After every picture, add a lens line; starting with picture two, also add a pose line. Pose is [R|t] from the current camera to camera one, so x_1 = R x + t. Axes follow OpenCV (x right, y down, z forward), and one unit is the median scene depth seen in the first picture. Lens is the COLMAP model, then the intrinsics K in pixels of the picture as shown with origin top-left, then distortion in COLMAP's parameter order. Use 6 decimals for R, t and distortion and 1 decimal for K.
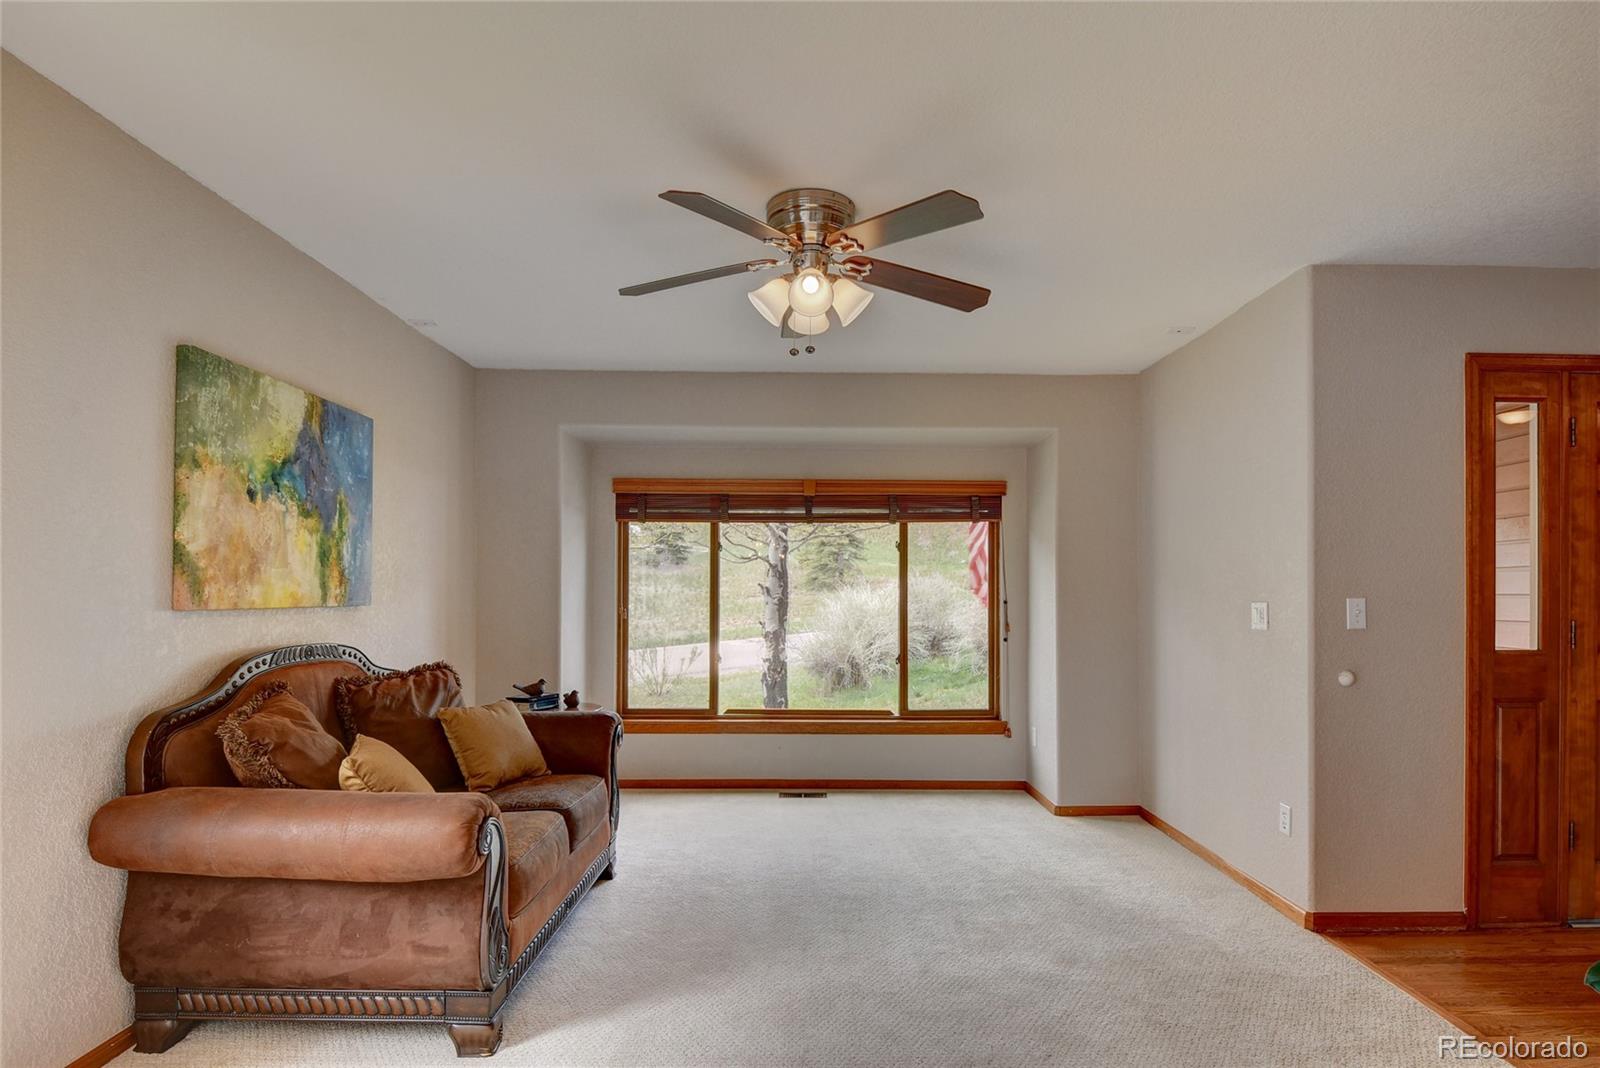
lens RADIAL K [[820.0, 0, 802.2], [0, 820.0, 589.5], [0, 0, 1]] dist [0.001007, -0.017282]
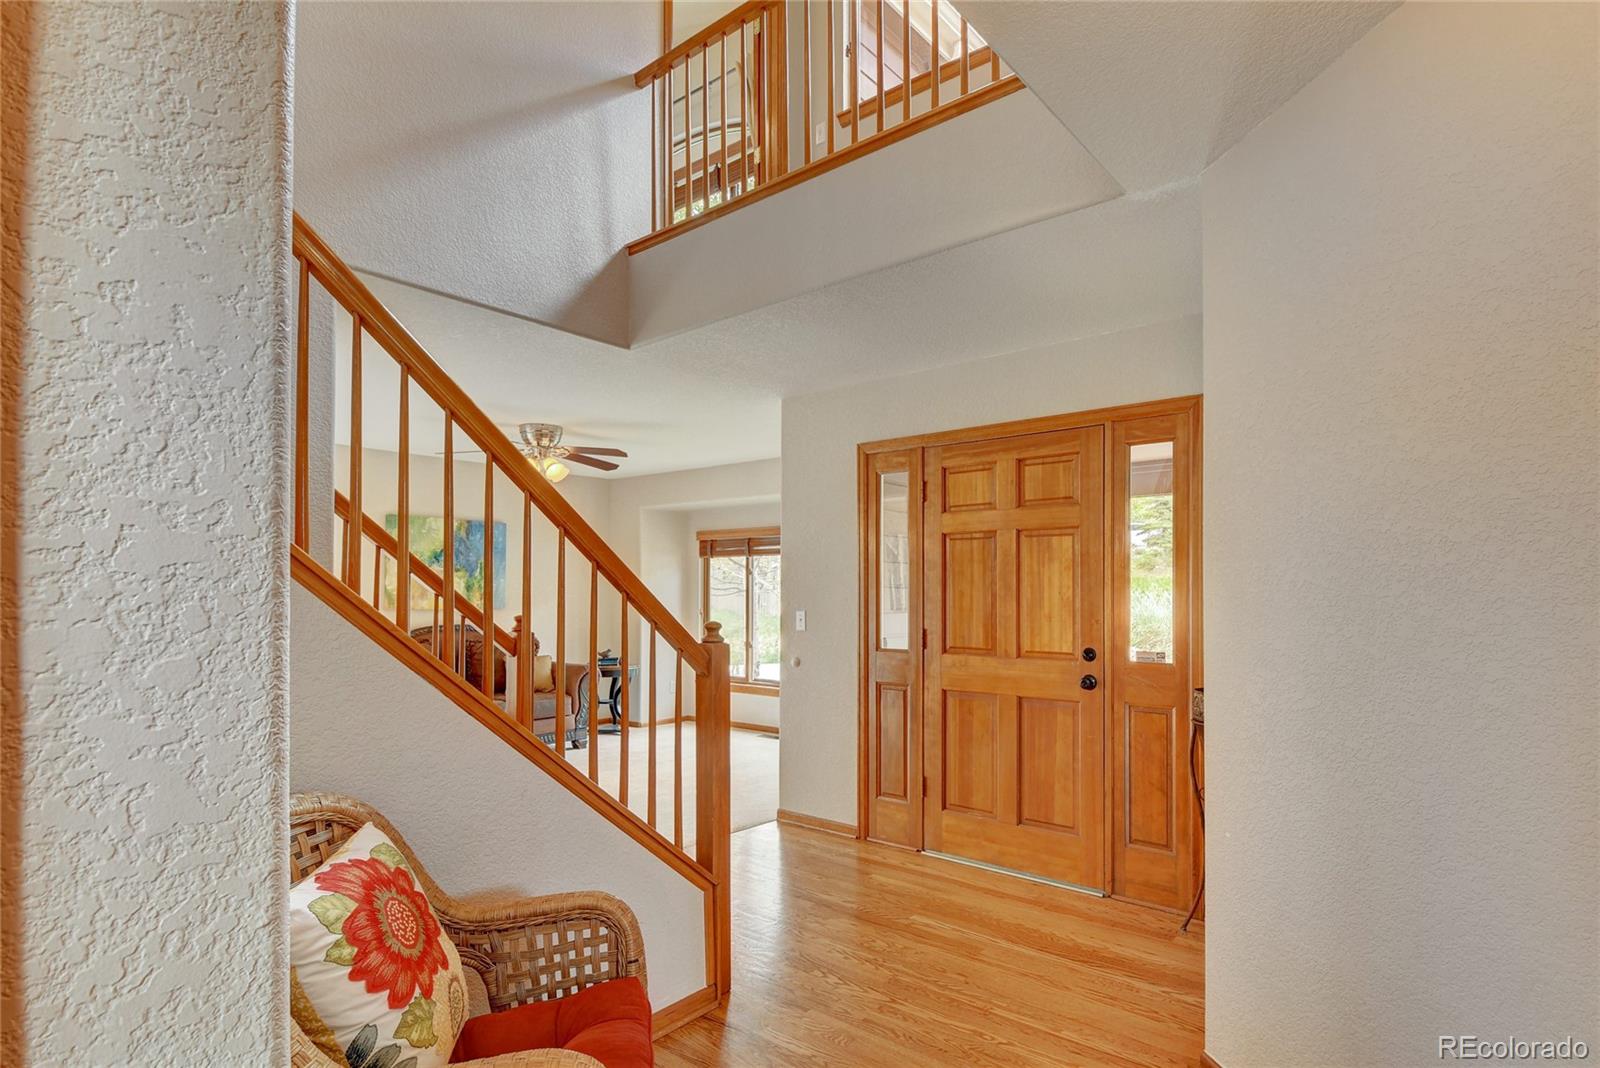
lens RADIAL K [[820.0, 0, 802.2], [0, 820.0, 589.5], [0, 0, 1]] dist [0.001007, -0.017282]
pose [[0.769441, -0.004024, -0.638705, 1.690845], [0.000767, 0.999985, -0.005376, -0.021154], [0.638717, 0.003646, 0.769433, -0.201377]]
